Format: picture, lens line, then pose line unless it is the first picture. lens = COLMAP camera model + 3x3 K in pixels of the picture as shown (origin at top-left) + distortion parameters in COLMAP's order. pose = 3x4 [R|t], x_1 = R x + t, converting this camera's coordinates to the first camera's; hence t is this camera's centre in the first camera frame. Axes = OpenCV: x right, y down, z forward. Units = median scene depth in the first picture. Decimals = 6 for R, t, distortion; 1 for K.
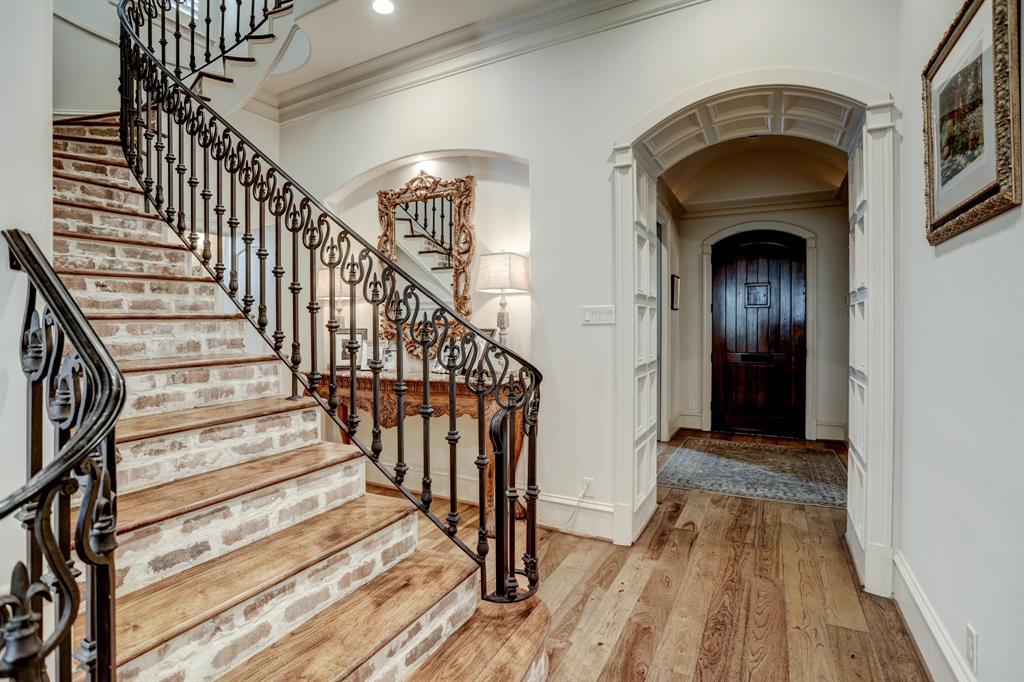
lens RADIAL K [[518.2, 0, 493.0], [0, 518.2, 331.9], [0, 0, 1]] dist [-0.033174, 0.010960]
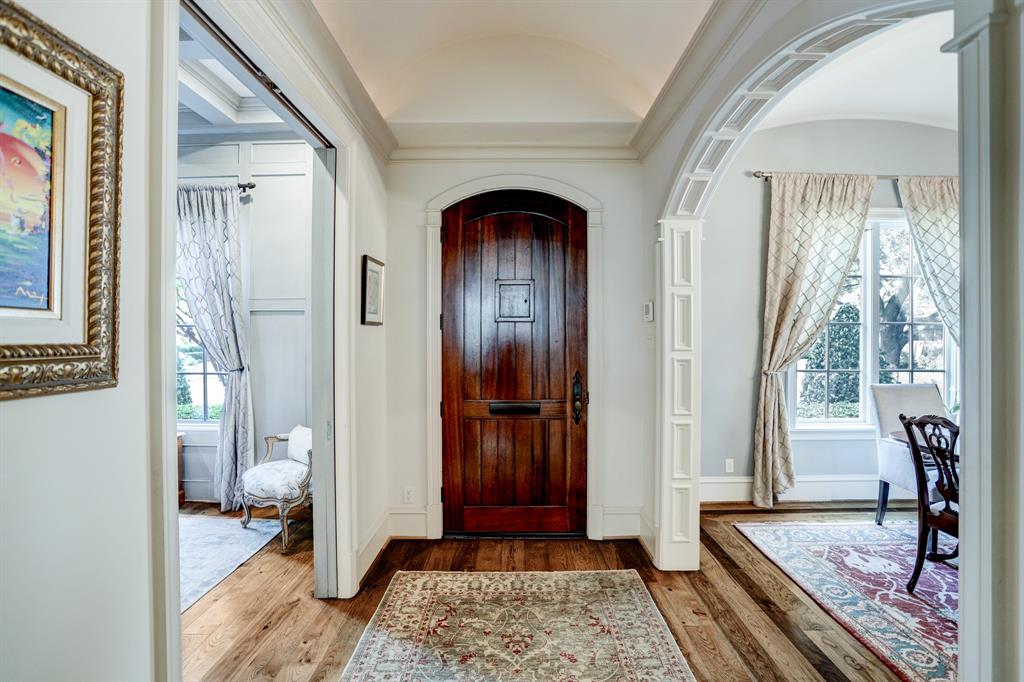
lens RADIAL K [[518.2, 0, 509.5], [0, 518.2, 334.9], [0, 0, 1]] dist [-0.033174, 0.010960]
pose [[0.883639, -0.004982, 0.468143, 0.232774], [0.005011, 0.999987, 0.001182, -0.033018], [-0.468143, 0.001301, 0.883652, 0.480649]]
